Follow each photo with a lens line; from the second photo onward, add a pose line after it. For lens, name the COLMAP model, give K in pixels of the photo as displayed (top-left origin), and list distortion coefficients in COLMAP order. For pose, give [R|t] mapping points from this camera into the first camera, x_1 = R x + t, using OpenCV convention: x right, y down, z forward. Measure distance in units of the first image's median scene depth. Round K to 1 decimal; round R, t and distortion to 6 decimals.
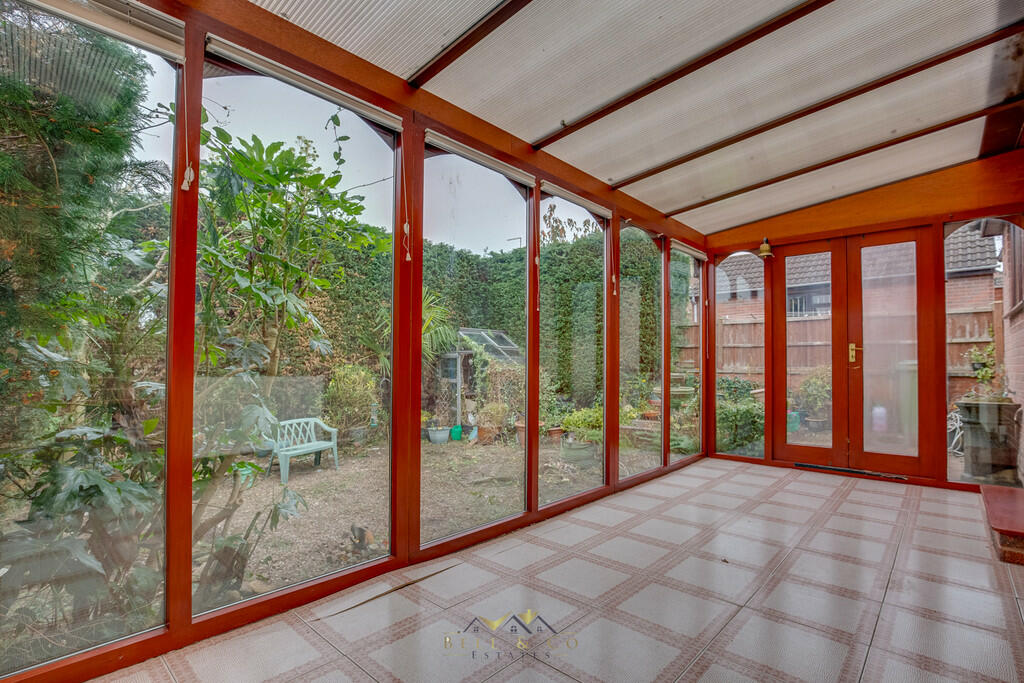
lens RADIAL K [[491.3, 0, 510.1], [0, 491.3, 356.9], [0, 0, 1]] dist [-0.000626, 0.000076]
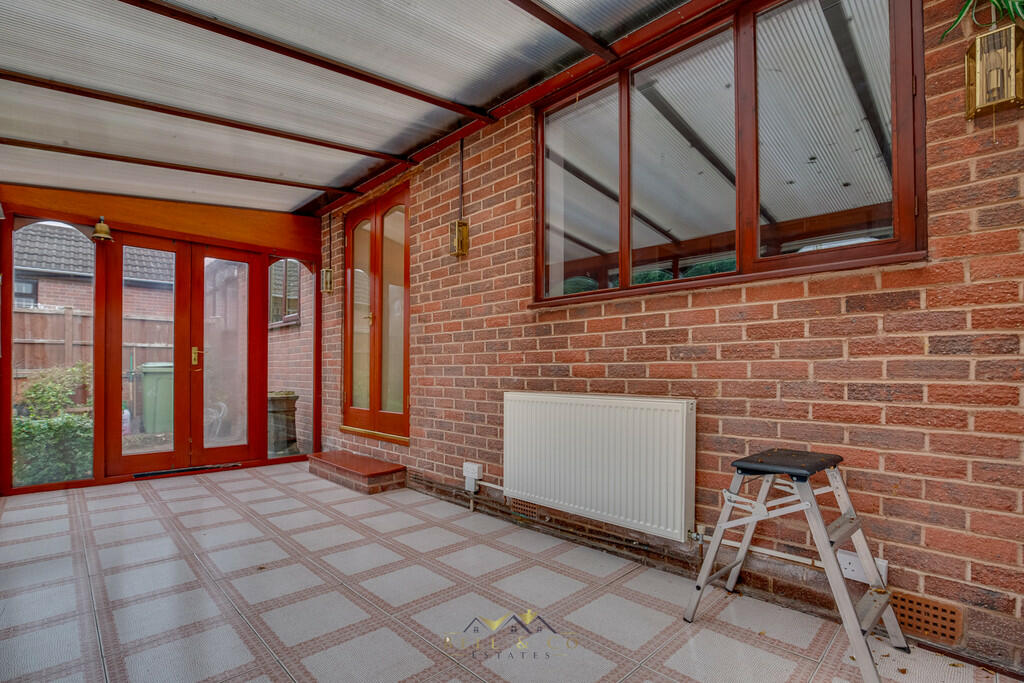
lens RADIAL K [[491.3, 0, 507.6], [0, 491.3, 368.2], [0, 0, 1]] dist [-0.000626, 0.000076]
pose [[0.080005, 0.001863, 0.996793, -0.275298], [-0.020759, 0.999784, -0.000203, 0.004363], [-0.996578, -0.020676, 0.080026, 0.244743]]
